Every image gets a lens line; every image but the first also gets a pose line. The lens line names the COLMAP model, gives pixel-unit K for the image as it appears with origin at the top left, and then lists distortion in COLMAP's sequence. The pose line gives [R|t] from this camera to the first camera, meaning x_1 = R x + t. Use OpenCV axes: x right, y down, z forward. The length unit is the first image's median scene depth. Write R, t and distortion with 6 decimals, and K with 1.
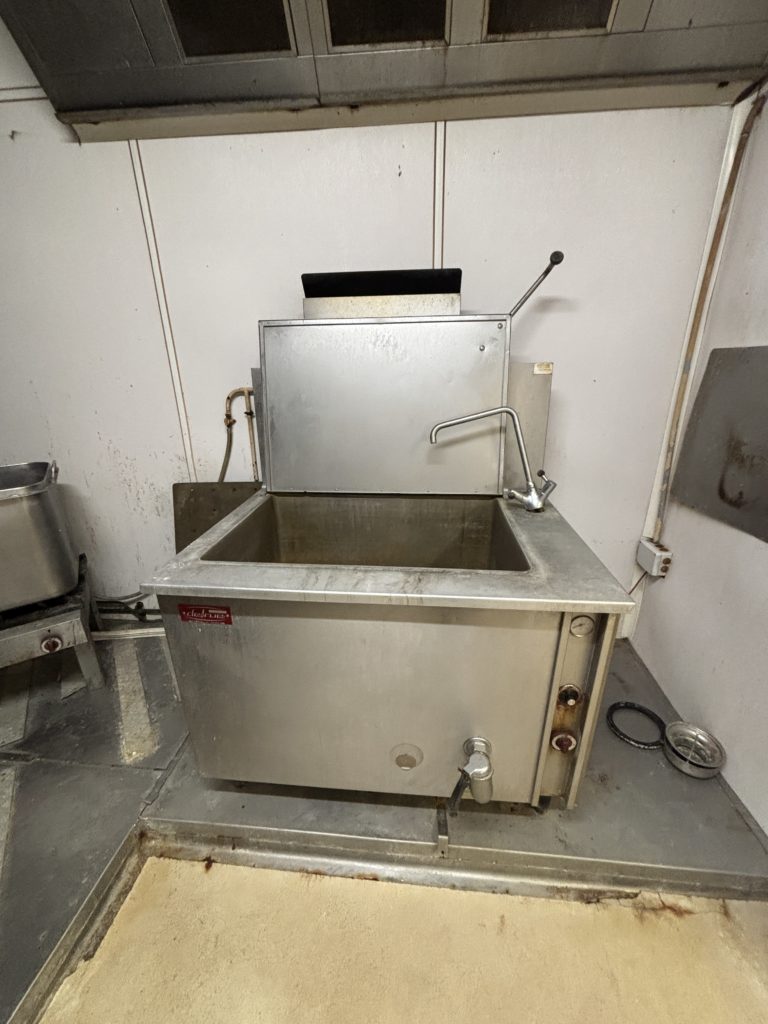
lens RADIAL K [[412.2, 0, 384.8], [0, 412.2, 512.9], [0, 0, 1]] dist [0.000972, 0.000358]
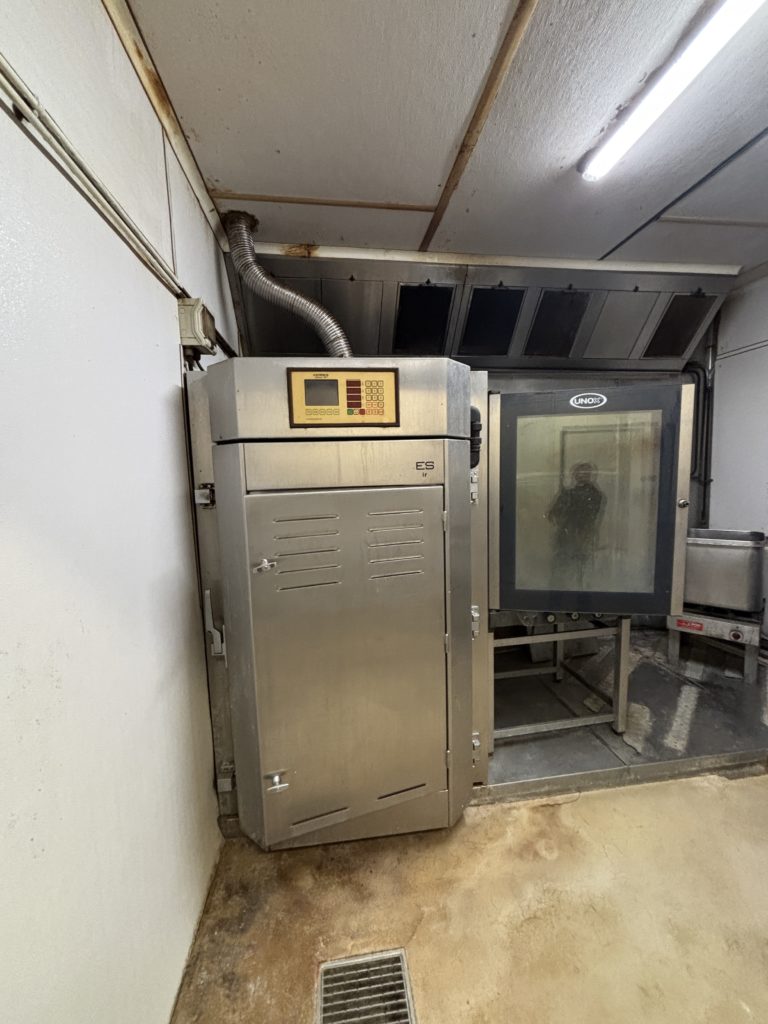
lens RADIAL K [[412.2, 0, 384.6], [0, 412.2, 511.1], [0, 0, 1]] dist [0.000972, 0.000358]
pose [[0.228070, 0.104276, -0.968045, 0.398144], [-0.308551, 0.950743, 0.029718, 0.220274], [0.923461, 0.291913, 0.249010, -0.817903]]
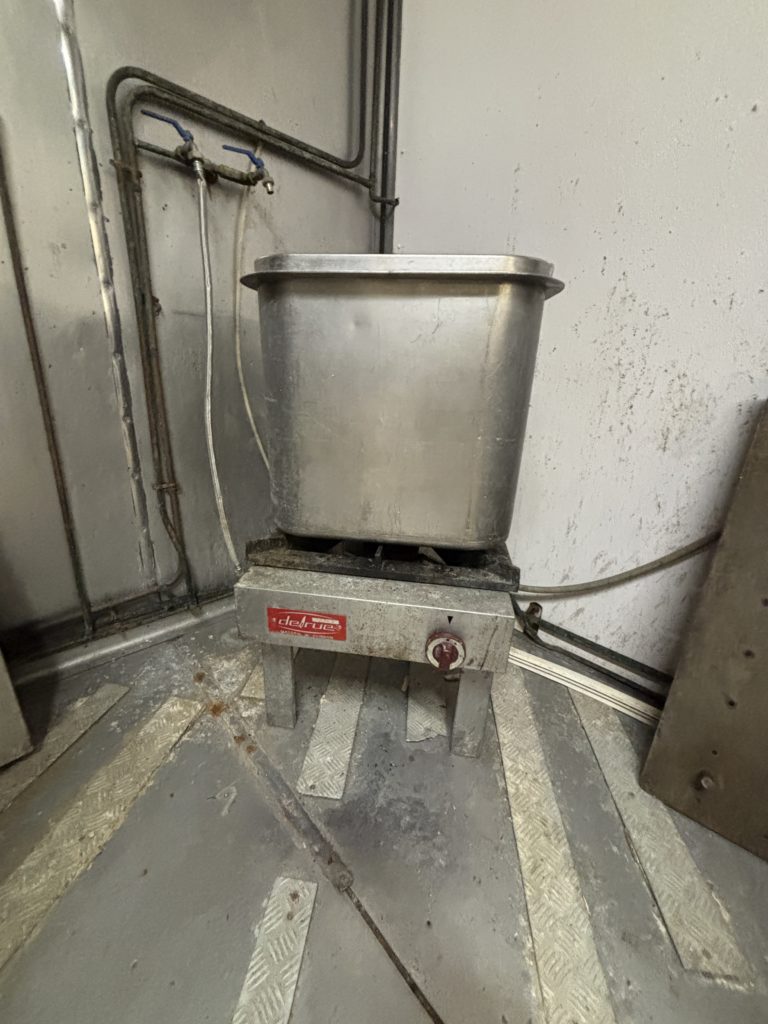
lens RADIAL K [[412.2, 0, 383.3], [0, 412.2, 511.0], [0, 0, 1]] dist [0.000972, 0.000358]
pose [[0.747036, 0.263813, -0.610197, -0.605212], [-0.283225, 0.956718, 0.066888, 0.161662], [0.601432, 0.122855, 0.789421, 0.577039]]
